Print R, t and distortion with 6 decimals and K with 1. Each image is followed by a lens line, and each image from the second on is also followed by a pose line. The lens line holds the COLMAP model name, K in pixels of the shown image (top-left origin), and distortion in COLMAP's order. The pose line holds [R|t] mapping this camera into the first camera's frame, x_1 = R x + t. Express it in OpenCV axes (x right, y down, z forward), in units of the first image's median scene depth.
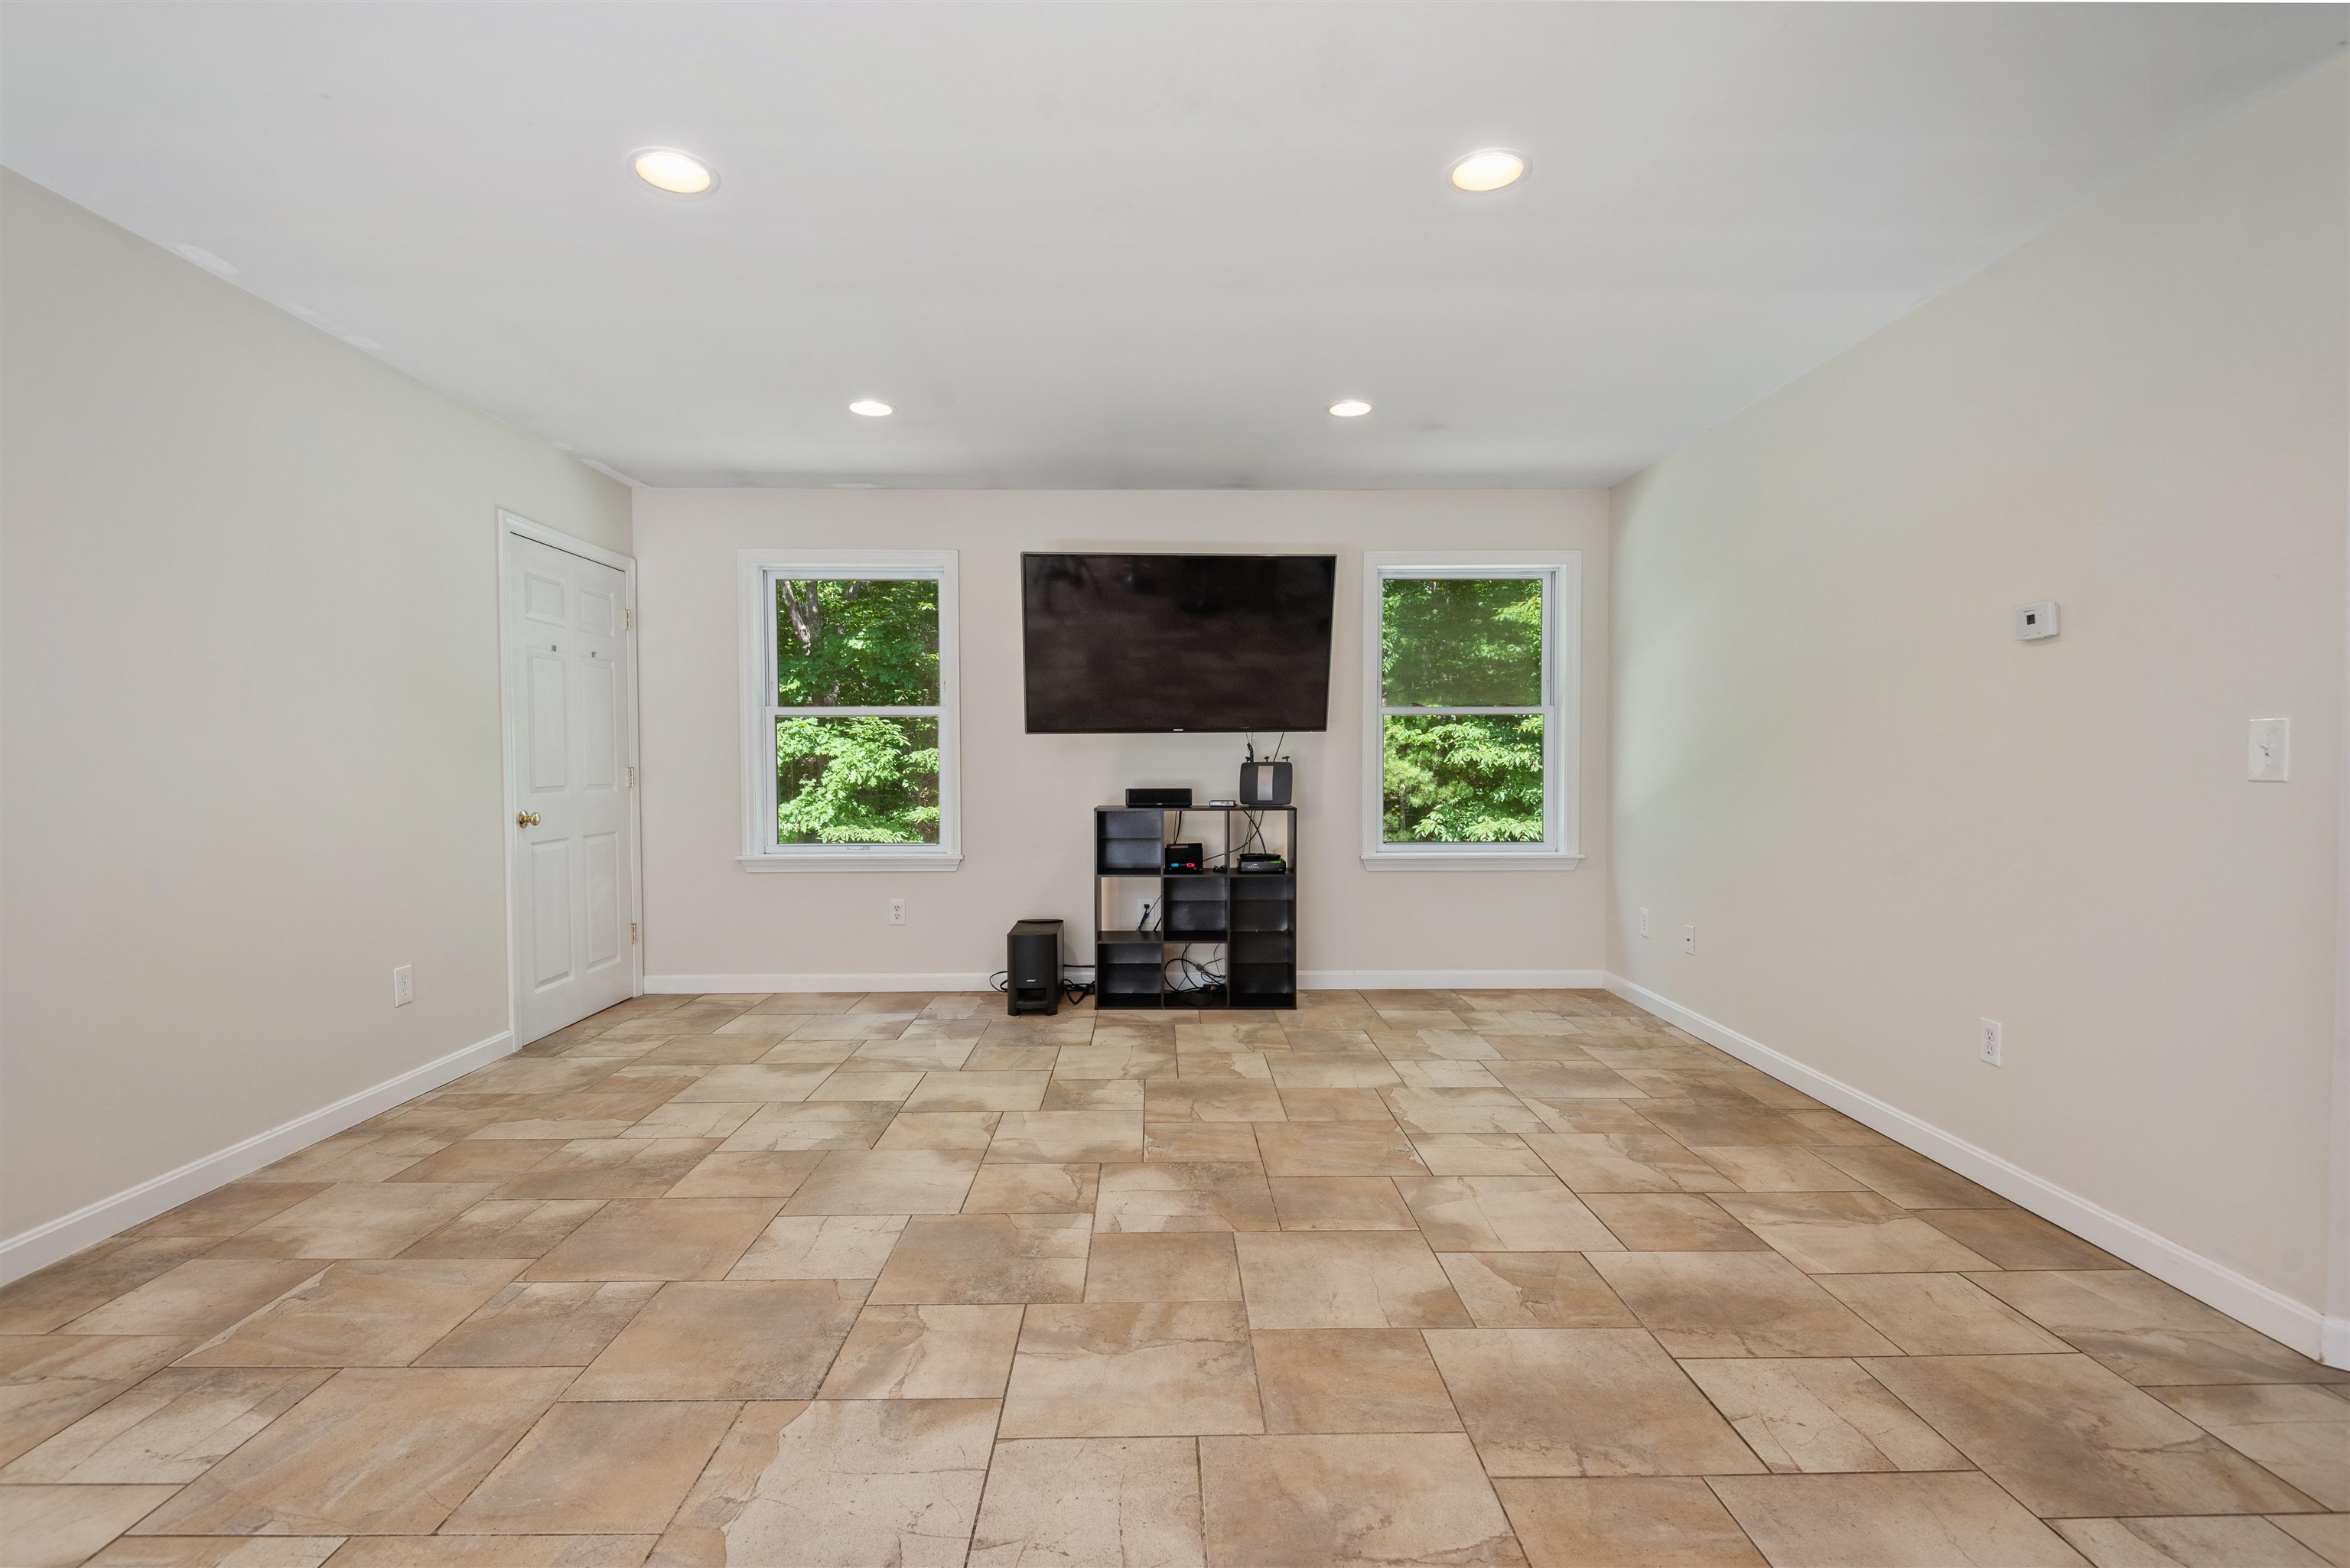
lens RADIAL K [[1097.6, 0, 1177.1], [0, 1097.6, 816.3], [0, 0, 1]] dist [0.033285, -0.026056]
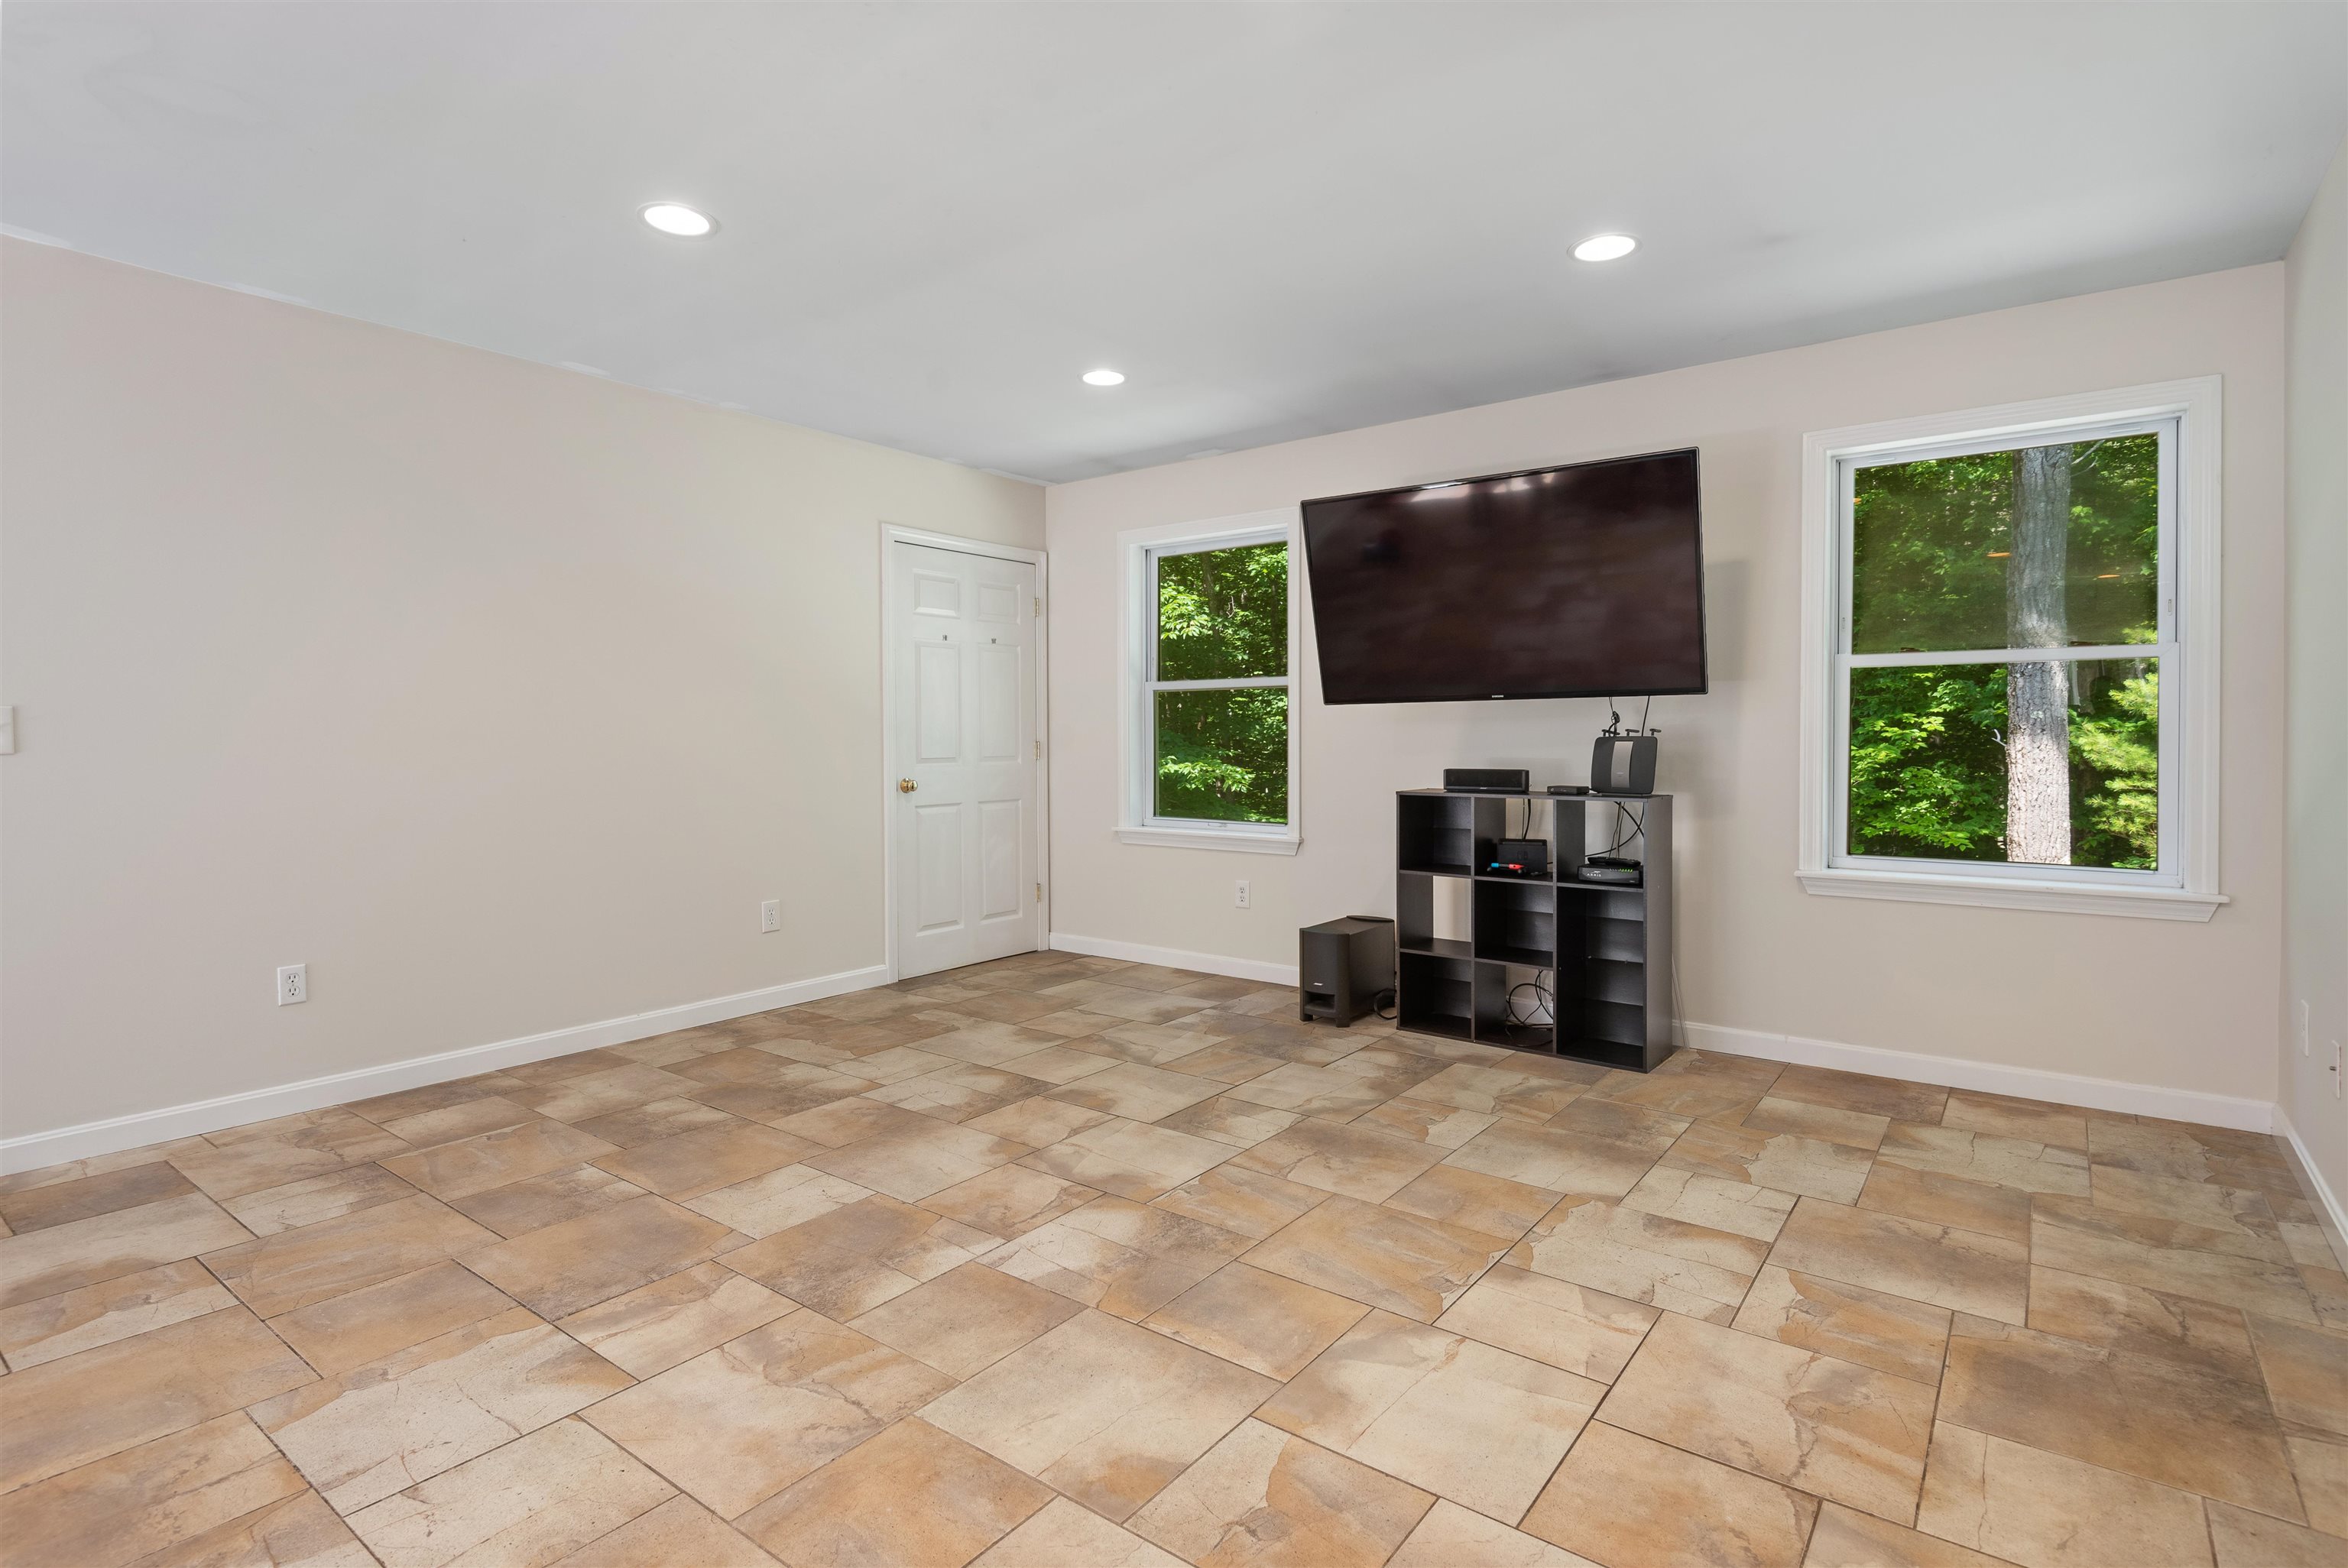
lens RADIAL K [[1163.8, 0, 1174.0], [0, 1163.8, 784.0], [0, 0, 1]] dist [0.031570, -0.027634]
pose [[0.782888, 0.026678, -0.621590, 0.481801], [-0.031256, 0.999505, 0.003531, -0.014588], [0.621377, 0.016664, 0.783335, 0.263594]]
